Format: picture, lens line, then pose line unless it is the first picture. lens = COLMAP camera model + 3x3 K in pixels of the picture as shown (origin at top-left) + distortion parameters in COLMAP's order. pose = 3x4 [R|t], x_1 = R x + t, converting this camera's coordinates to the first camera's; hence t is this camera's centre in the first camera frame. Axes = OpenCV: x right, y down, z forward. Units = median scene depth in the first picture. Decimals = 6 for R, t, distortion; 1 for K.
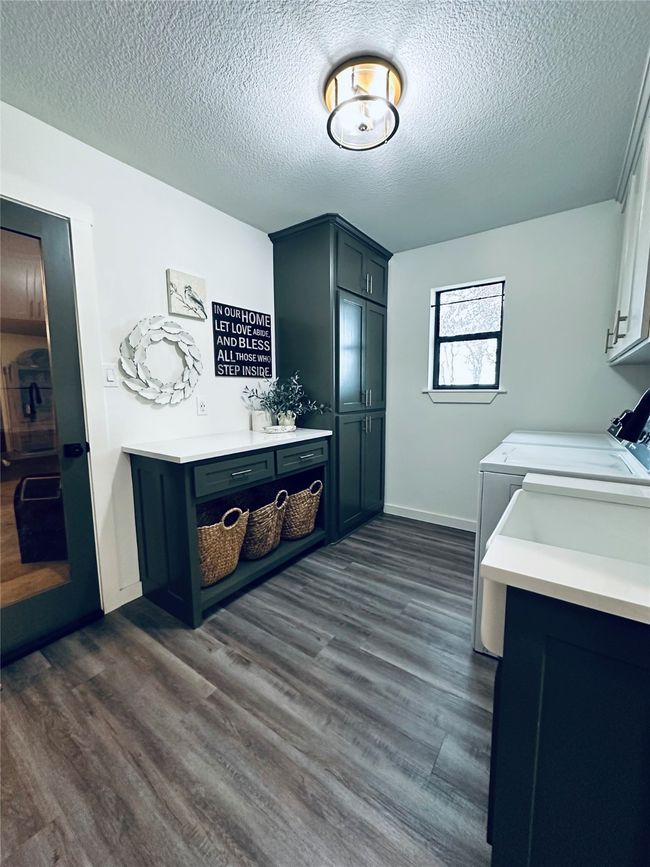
lens RADIAL K [[346.0, 0, 325.0], [0, 346.0, 433.5], [0, 0, 1]] dist [-0.003520, 0.000284]
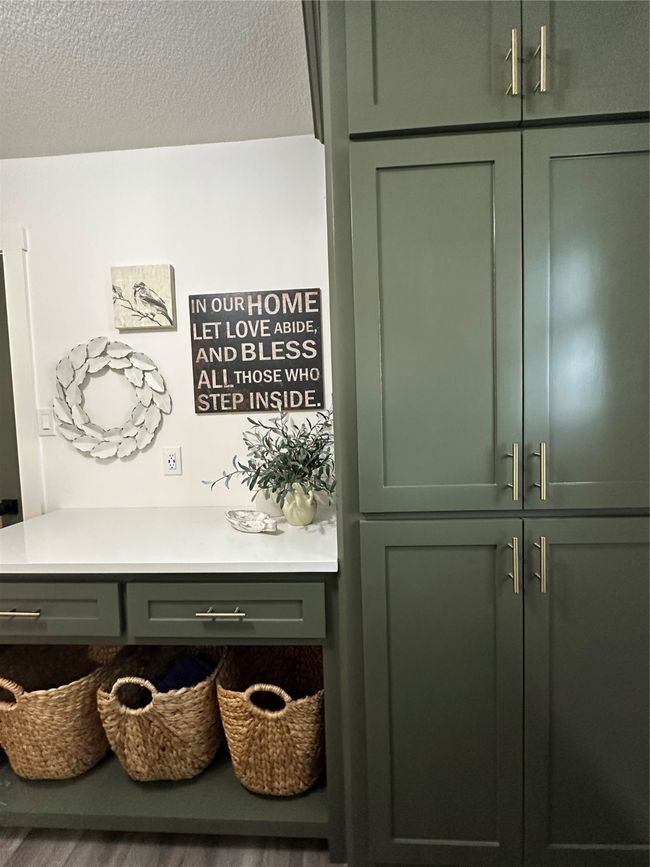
lens RADIAL K [[346.0, 0, 325.0], [0, 346.0, 433.5], [0, 0, 1]] dist [-0.003520, 0.000284]
pose [[0.538161, 0.035914, -0.842076, 0.313907], [-0.077494, 0.996968, -0.007005, -0.137065], [0.839272, 0.069026, 0.539313, 0.818050]]
